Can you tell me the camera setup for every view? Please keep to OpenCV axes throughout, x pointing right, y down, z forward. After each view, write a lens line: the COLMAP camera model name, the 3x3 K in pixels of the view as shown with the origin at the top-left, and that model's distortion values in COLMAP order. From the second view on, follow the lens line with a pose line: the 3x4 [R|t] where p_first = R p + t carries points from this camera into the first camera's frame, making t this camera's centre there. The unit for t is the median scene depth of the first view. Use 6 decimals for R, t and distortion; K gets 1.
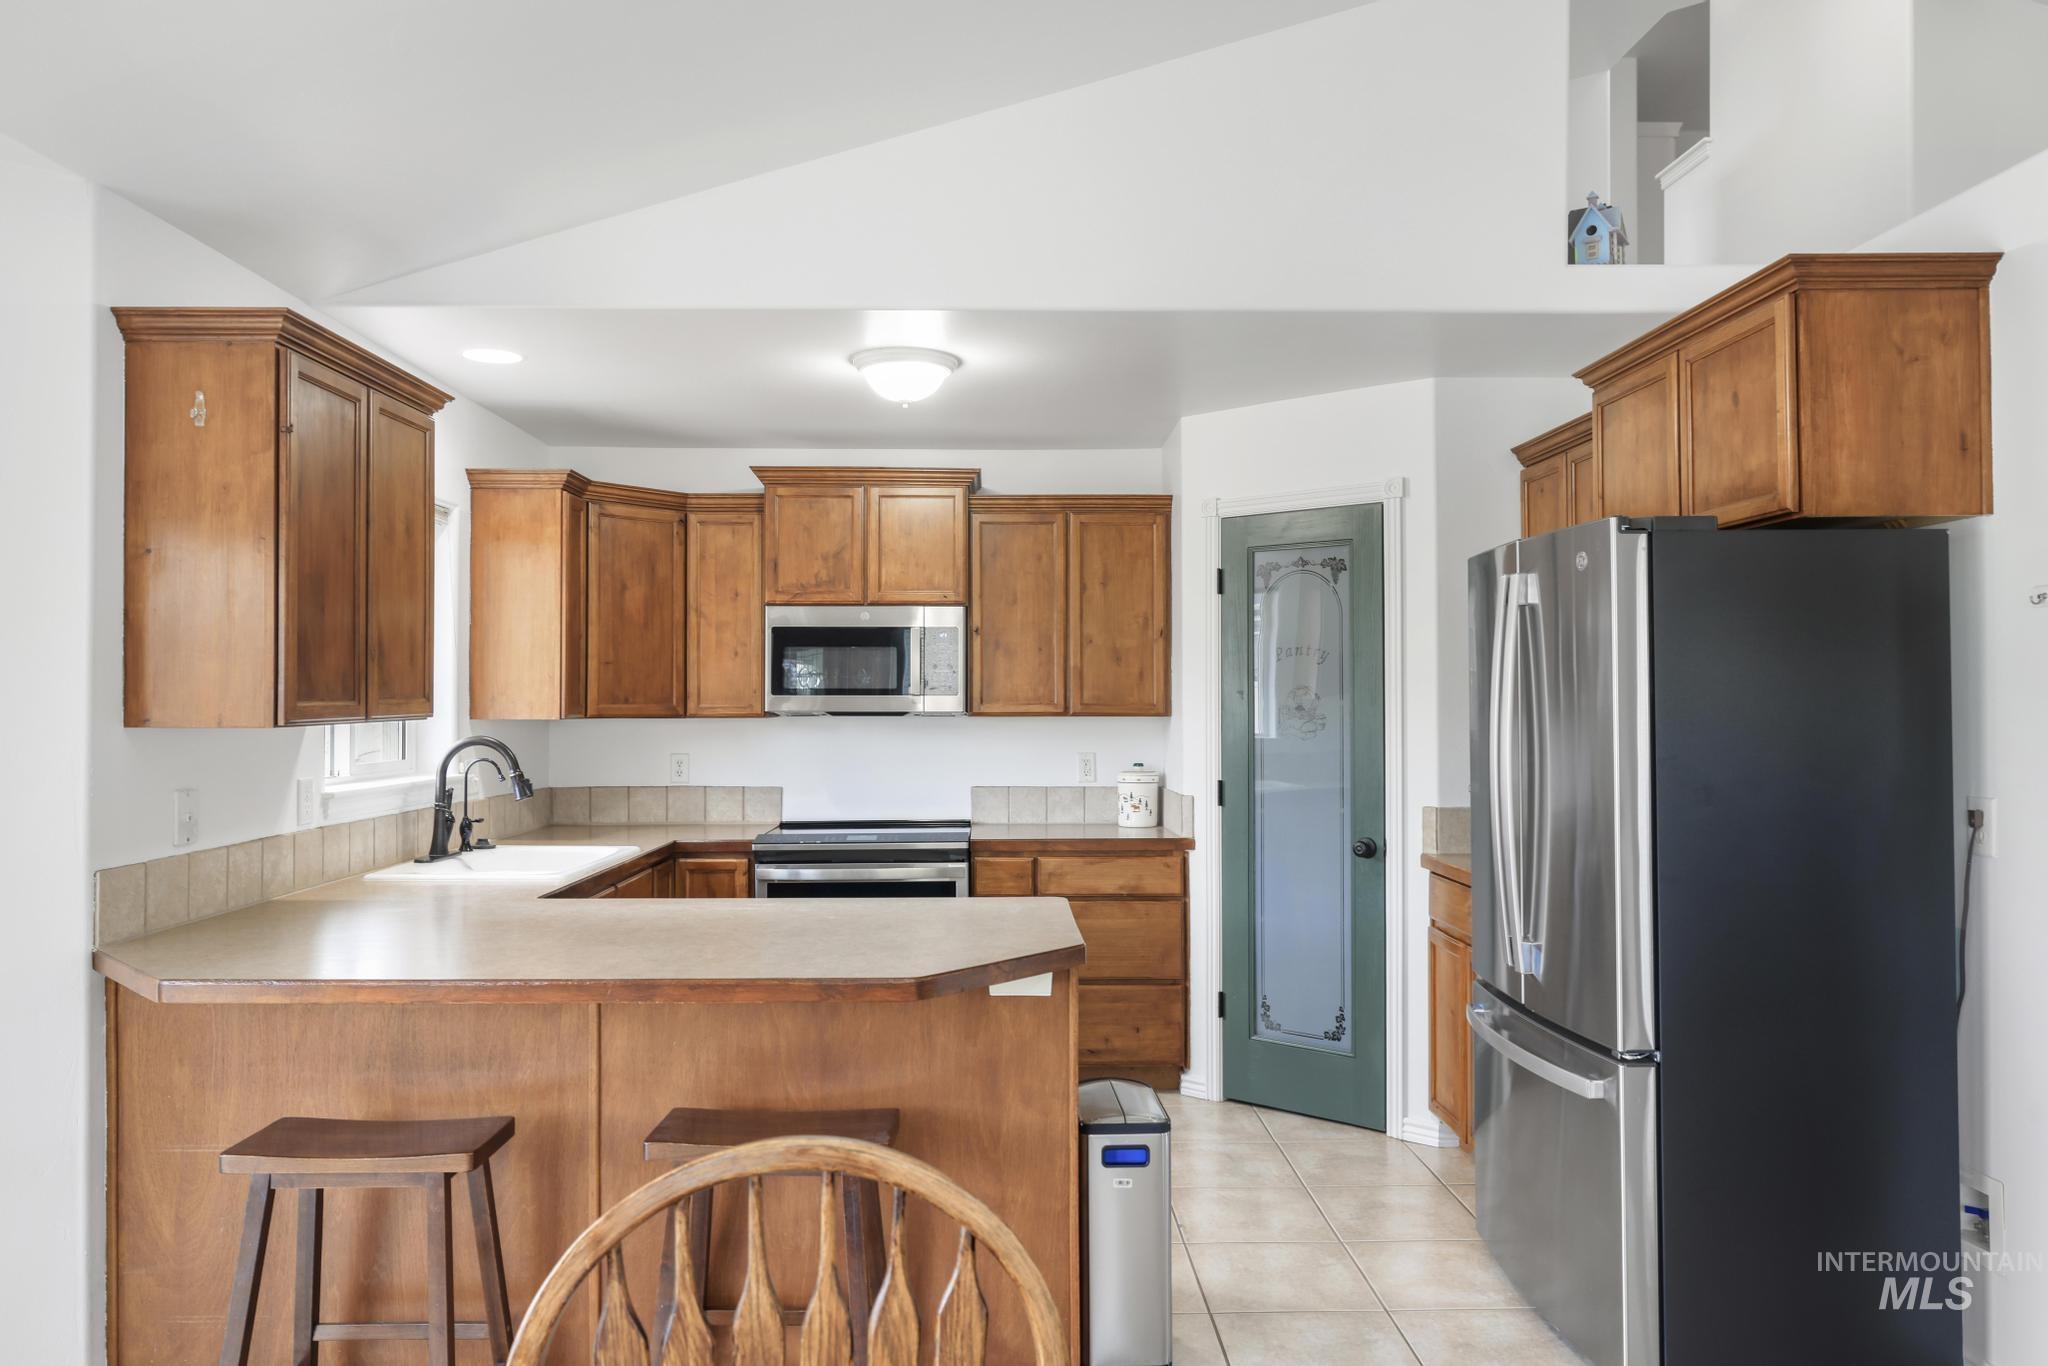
lens RADIAL K [[1374.4, 0, 1024.0], [0, 1374.4, 683.0], [0, 0, 1]] dist [-0.003222, 0.003663]
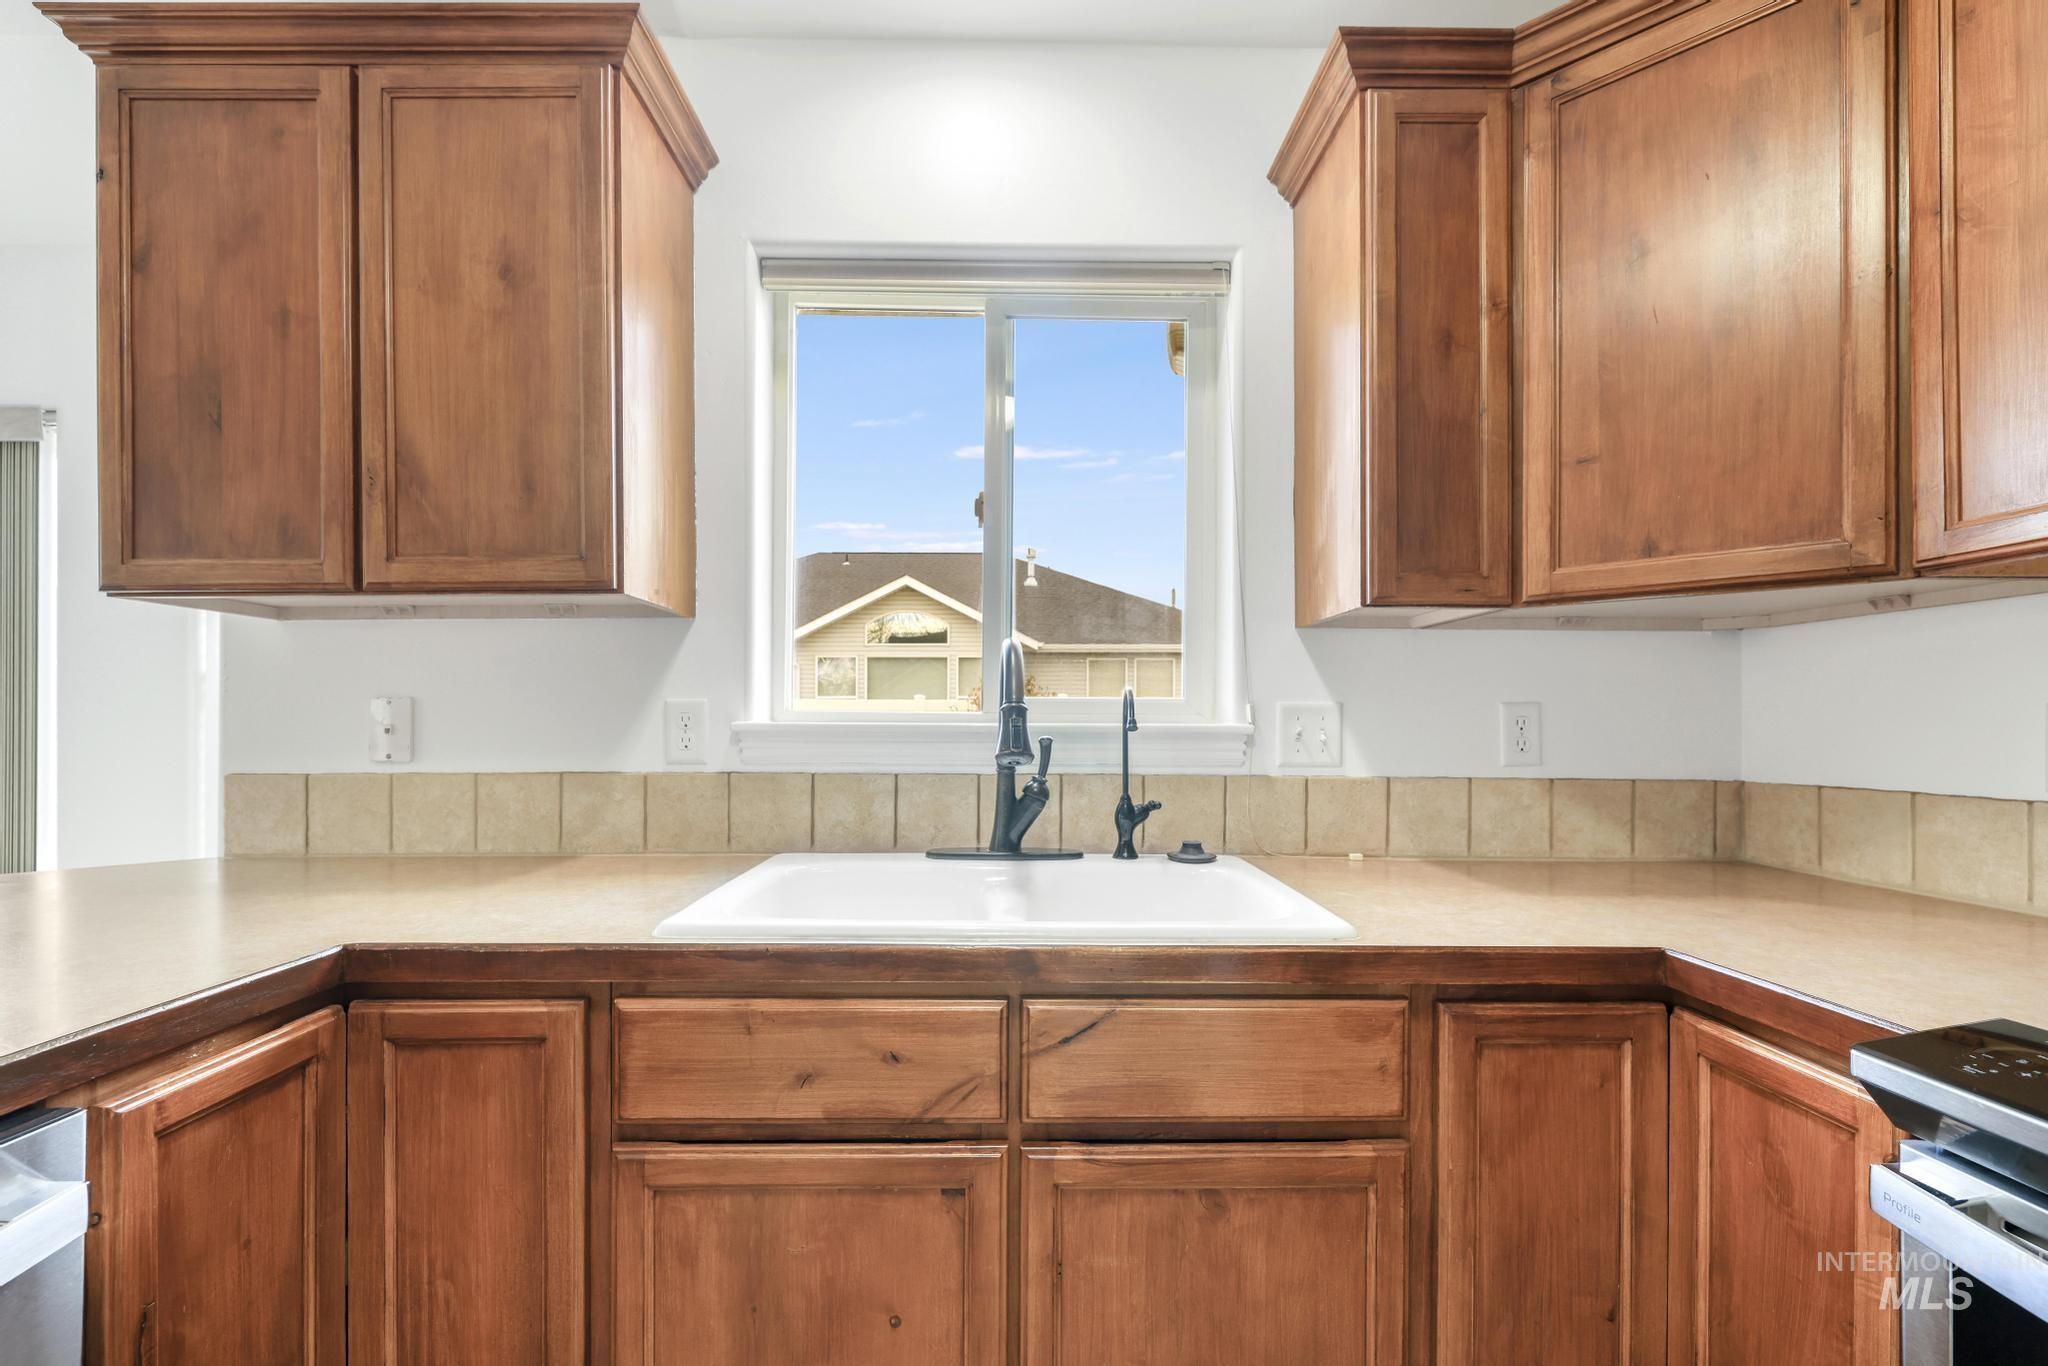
lens RADIAL K [[884.1, 0, 1023.0], [0, 884.1, 689.8], [0, 0, 1]] dist [0.000245, -0.000144]
pose [[-0.002945, -0.037890, -0.999278, -0.049340], [0.012016, 0.999208, -0.037923, 0.059107], [0.999923, -0.012119, -0.002487, 0.834526]]
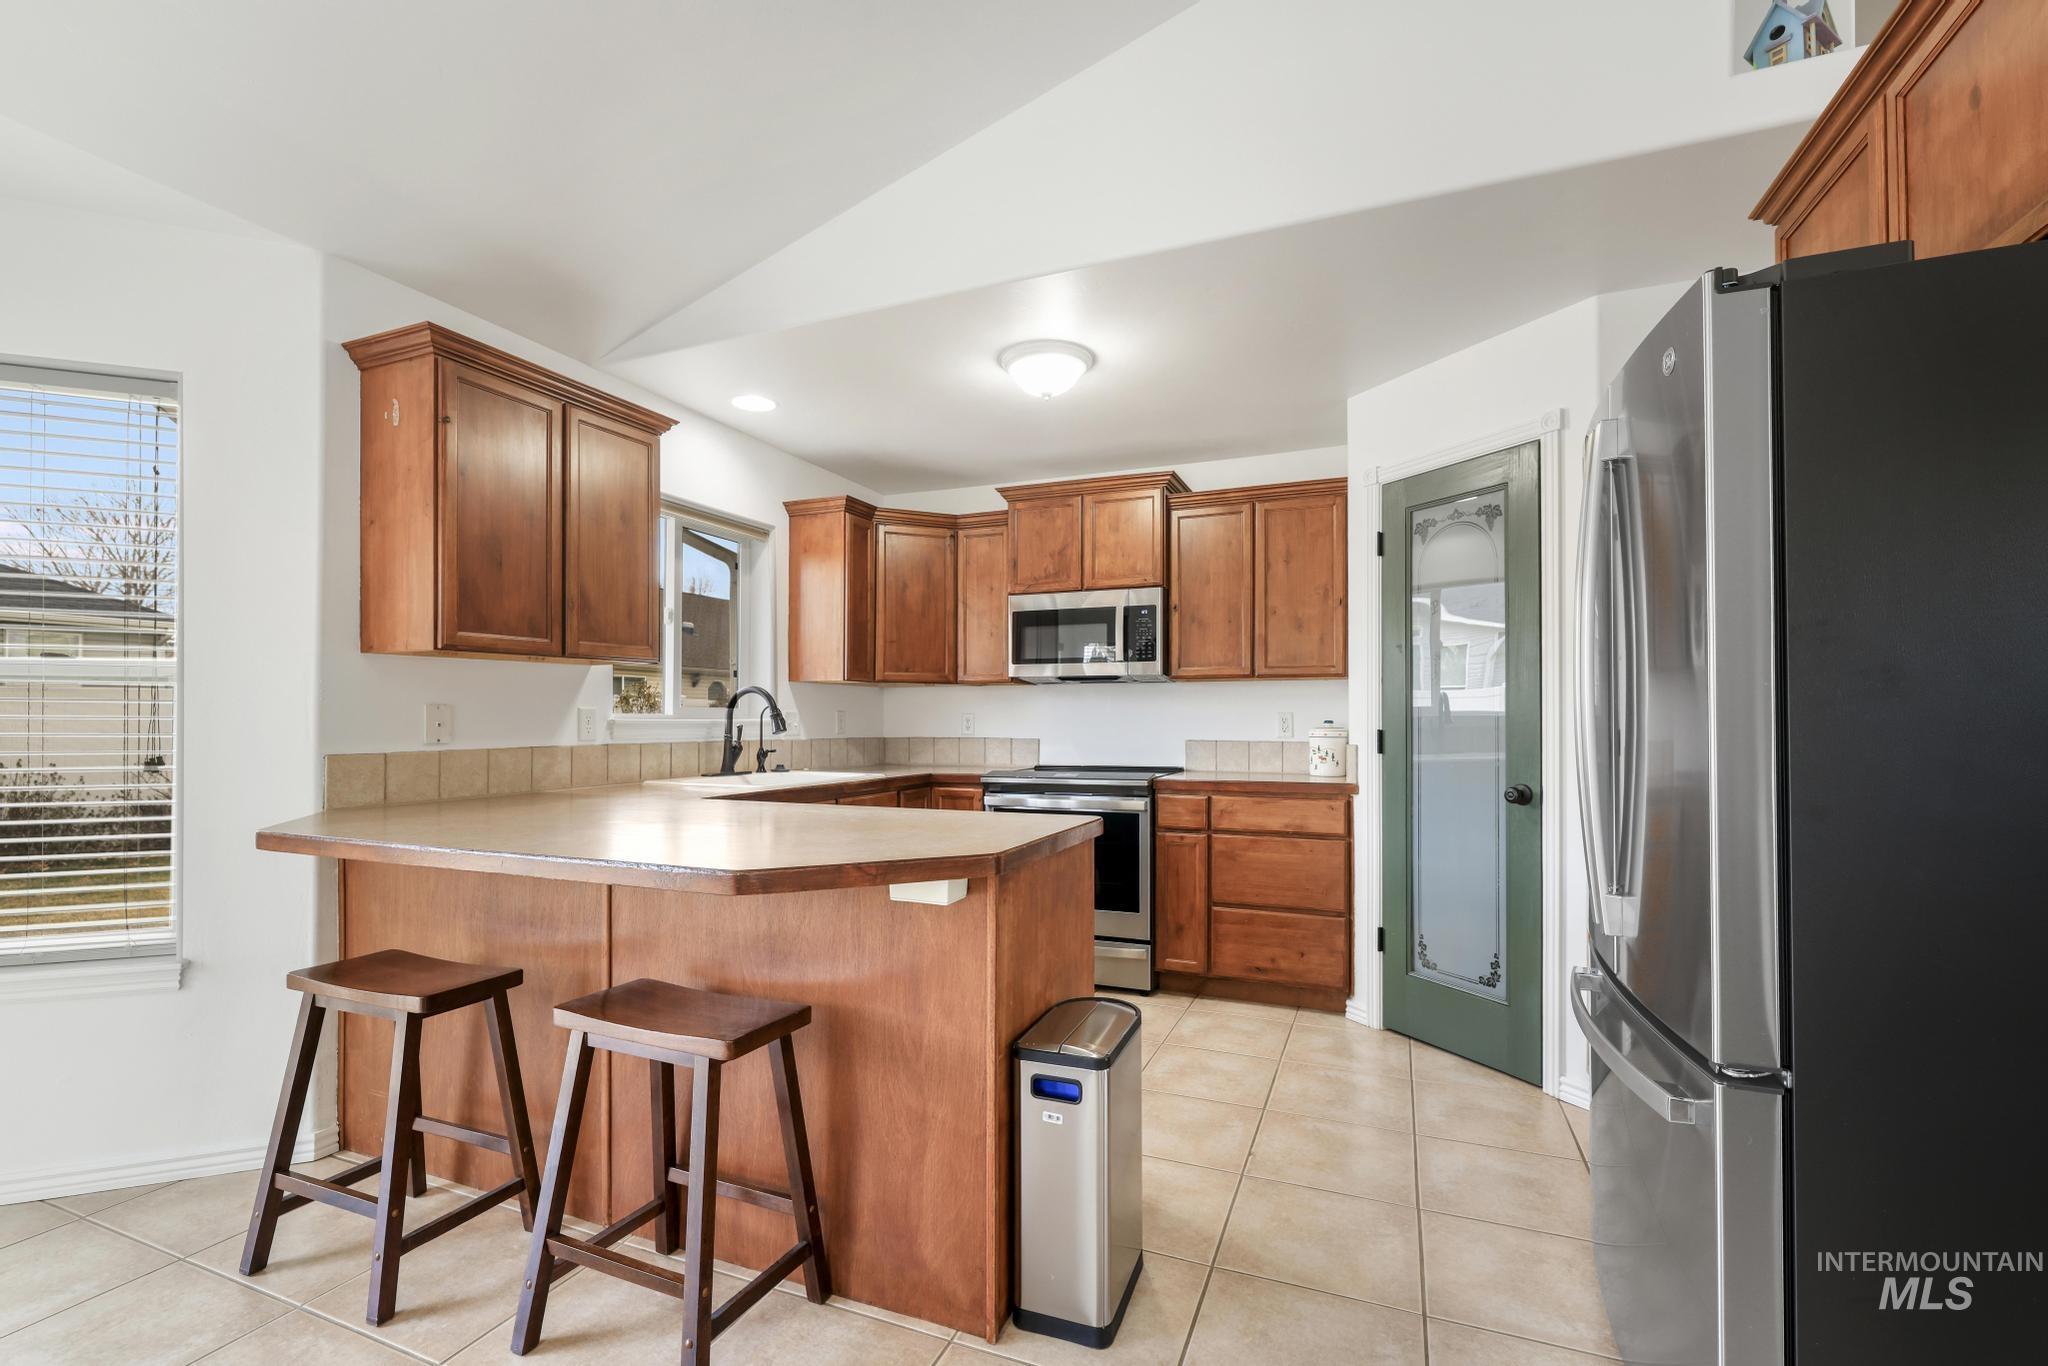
lens RADIAL K [[876.3, 0, 1022.9], [0, 876.3, 714.3], [0, 0, 1]] dist [0.000294, 0.000138]
pose [[0.911277, -0.004067, -0.411774, 0.169510], [0.007801, 0.999942, 0.007388, 0.051340], [0.411720, -0.009945, 0.911256, 0.263625]]
